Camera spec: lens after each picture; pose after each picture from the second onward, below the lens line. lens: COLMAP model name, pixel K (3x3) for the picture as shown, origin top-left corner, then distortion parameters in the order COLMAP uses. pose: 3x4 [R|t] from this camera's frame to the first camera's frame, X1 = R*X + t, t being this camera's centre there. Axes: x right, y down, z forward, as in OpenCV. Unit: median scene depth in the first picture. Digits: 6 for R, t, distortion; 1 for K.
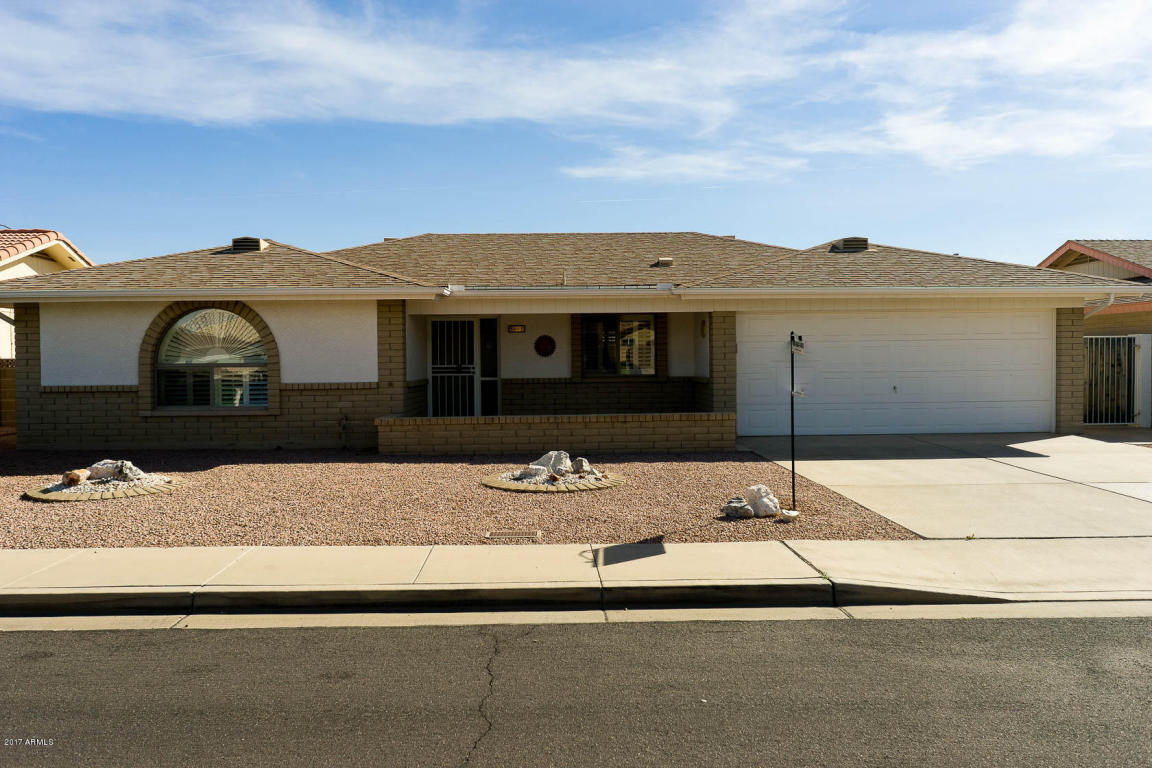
lens RADIAL K [[925.7, 0, 597.9], [0, 925.7, 382.5], [0, 0, 1]] dist [-0.002722, 0.006613]
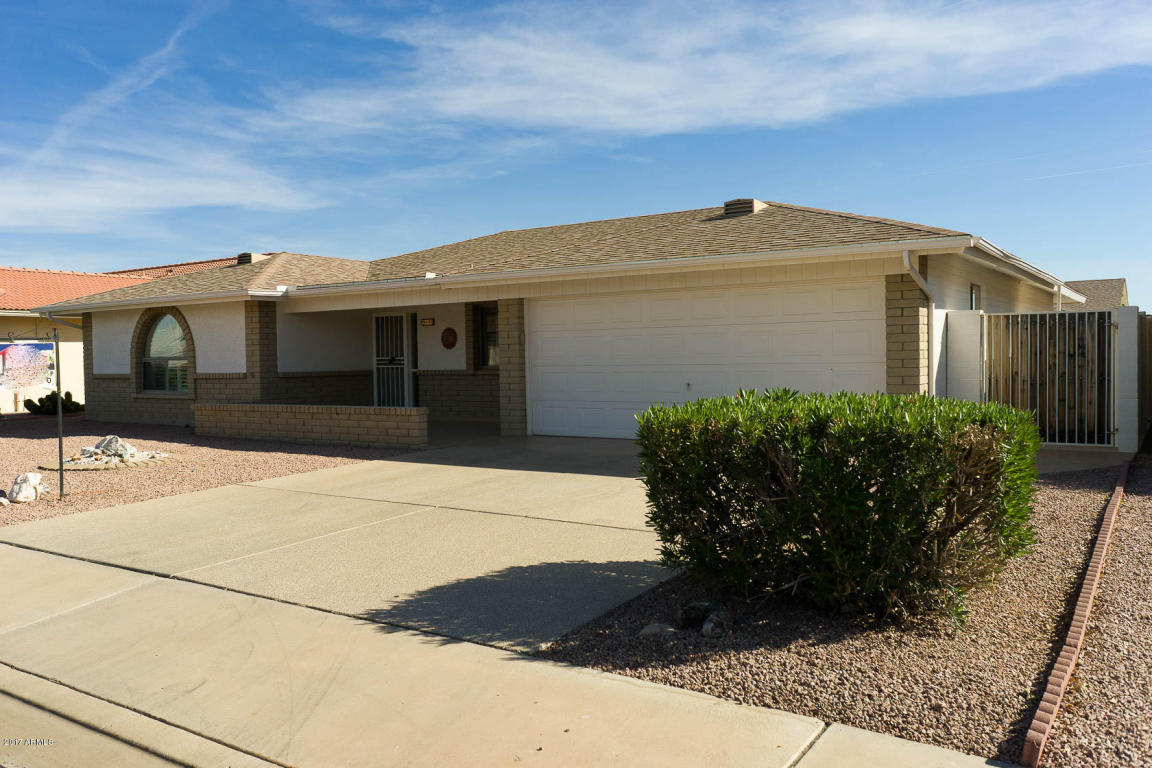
lens RADIAL K [[925.7, 0, 597.9], [0, 925.7, 382.5], [0, 0, 1]] dist [-0.002722, 0.006613]
pose [[0.811313, 0.013787, -0.584449, 0.668481], [-0.005977, 0.999865, 0.015290, -0.007282], [0.584581, -0.008912, 0.811286, 0.266095]]
